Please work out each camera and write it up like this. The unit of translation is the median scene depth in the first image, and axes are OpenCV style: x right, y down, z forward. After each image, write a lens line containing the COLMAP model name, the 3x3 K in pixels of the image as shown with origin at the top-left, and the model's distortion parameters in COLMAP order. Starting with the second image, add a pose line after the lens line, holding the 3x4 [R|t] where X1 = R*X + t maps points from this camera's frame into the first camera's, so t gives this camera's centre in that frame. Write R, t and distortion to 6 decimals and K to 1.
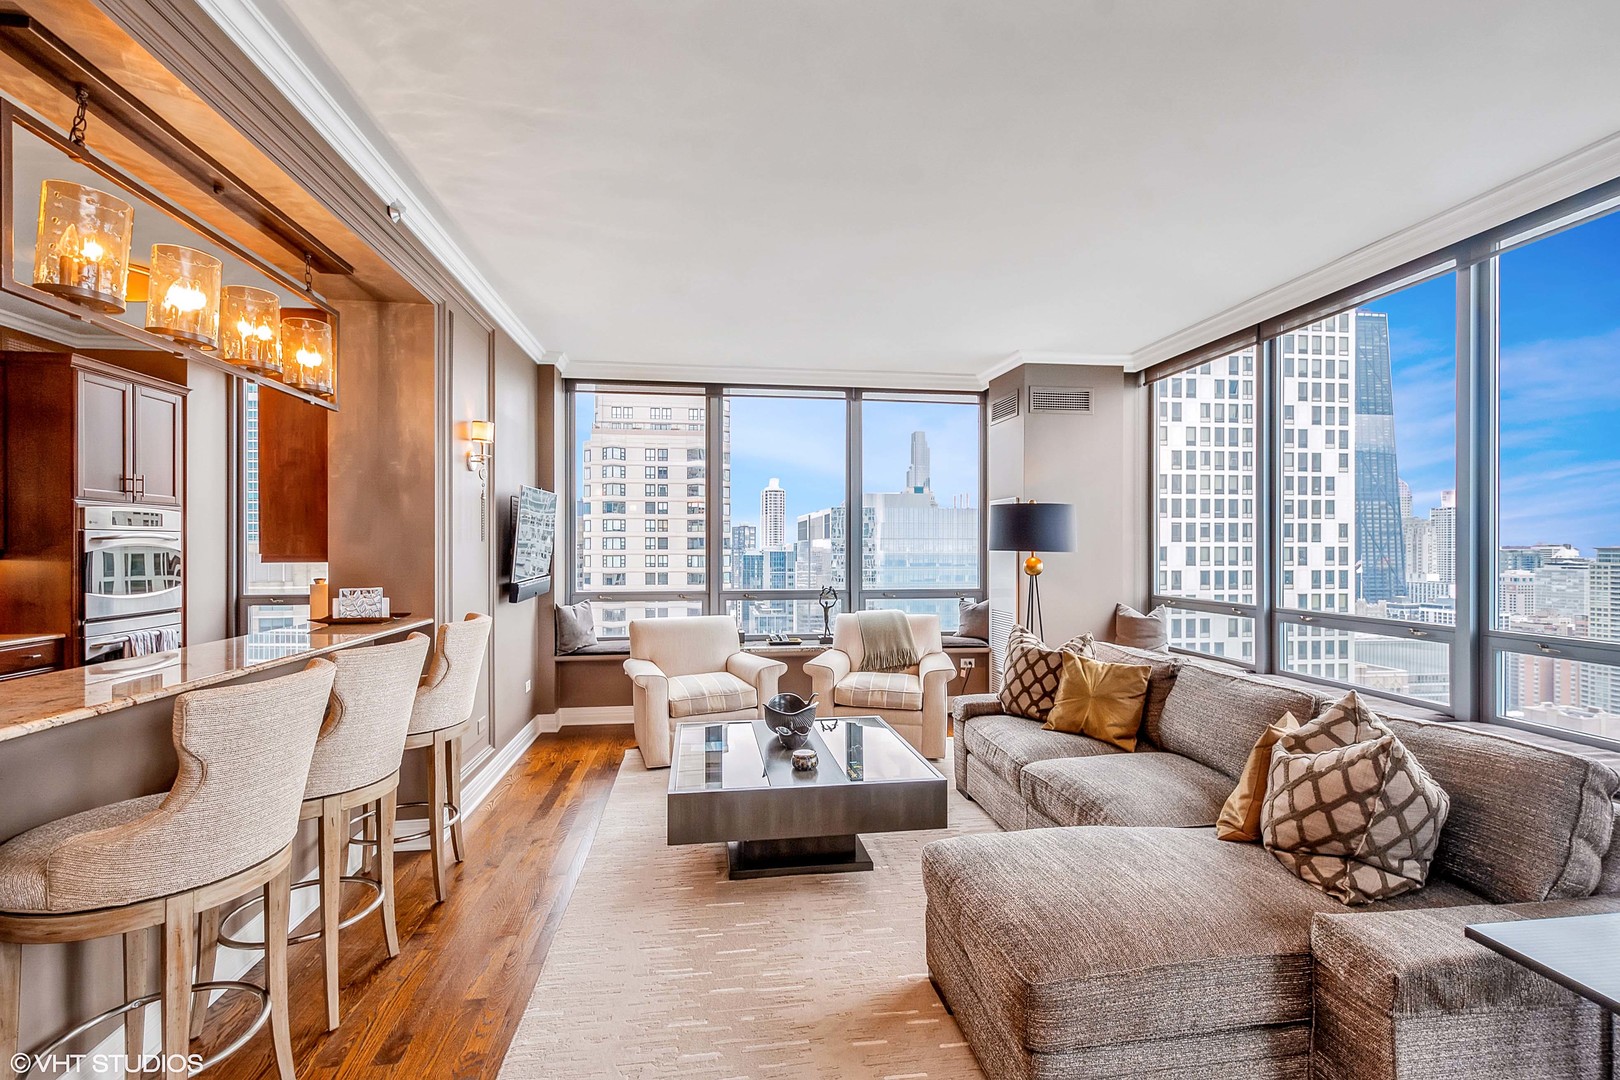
lens RADIAL K [[716.3, 0, 807.7], [0, 716.3, 547.6], [0, 0, 1]] dist [0.008570, -0.001076]
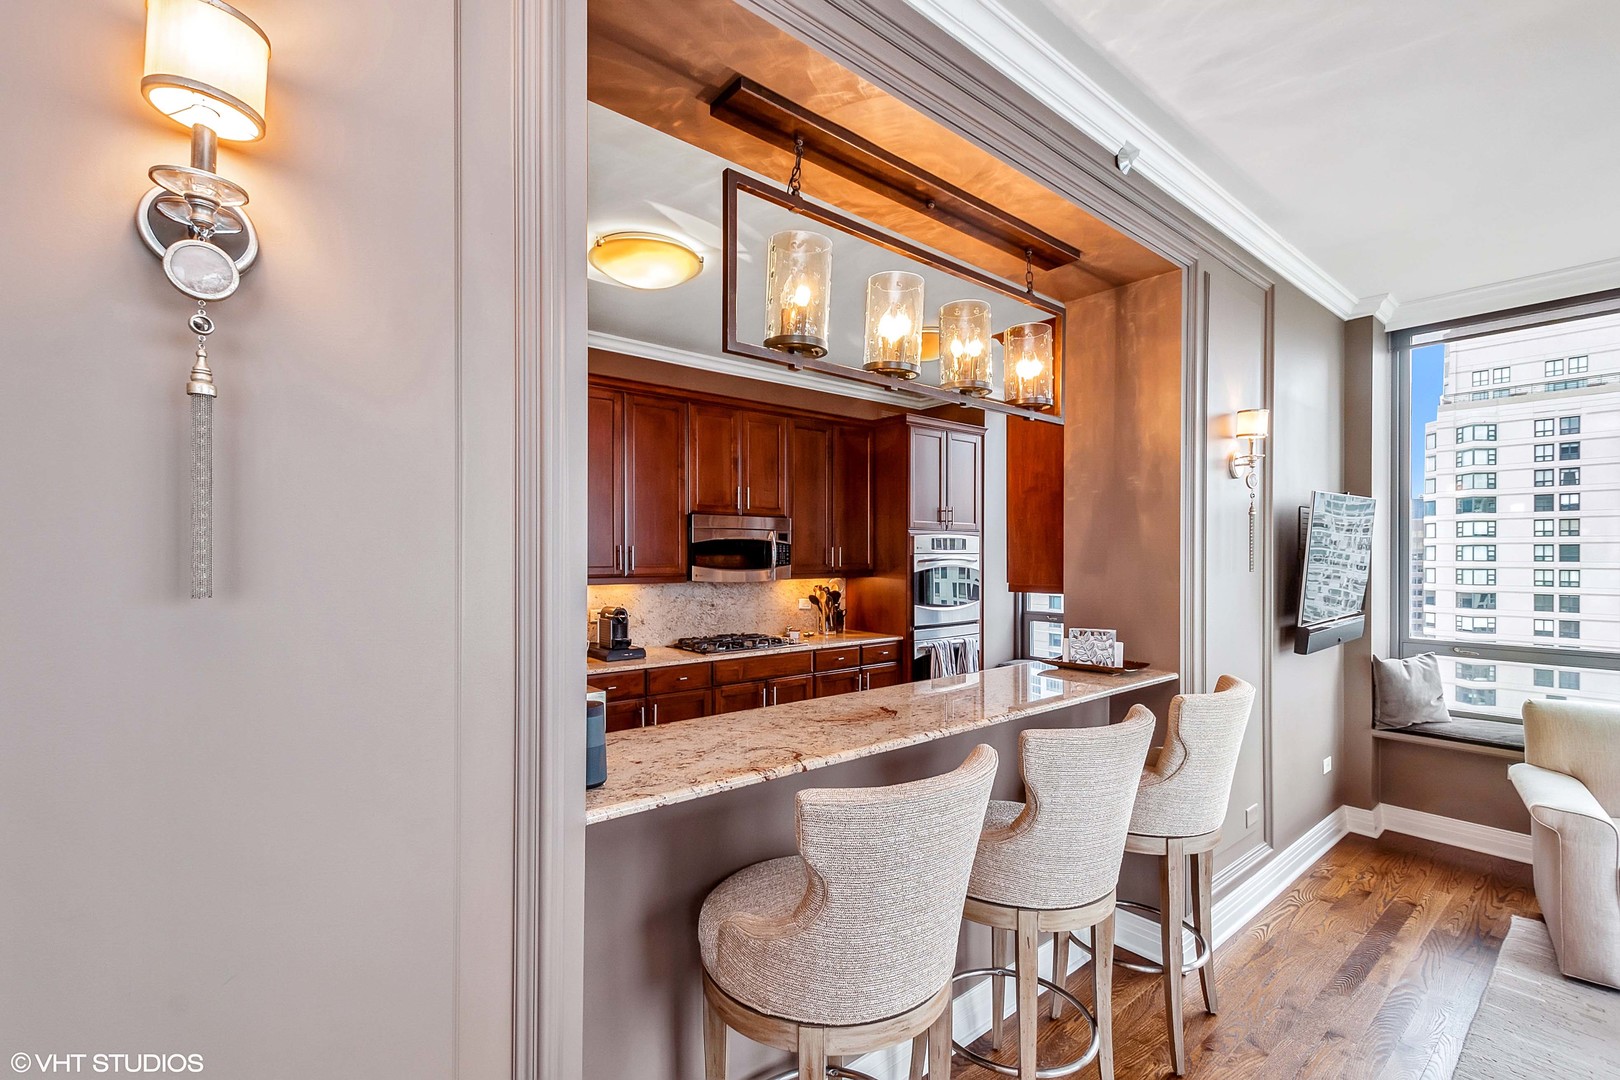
lens RADIAL K [[707.4, 0, 807.6], [0, 707.4, 555.6], [0, 0, 1]] dist [0.014948, -0.004718]
pose [[0.527155, 0.001931, -0.849767, -0.056173], [-0.003374, 0.999994, 0.000179, -0.019250], [0.849763, 0.002773, 0.527158, 0.178090]]
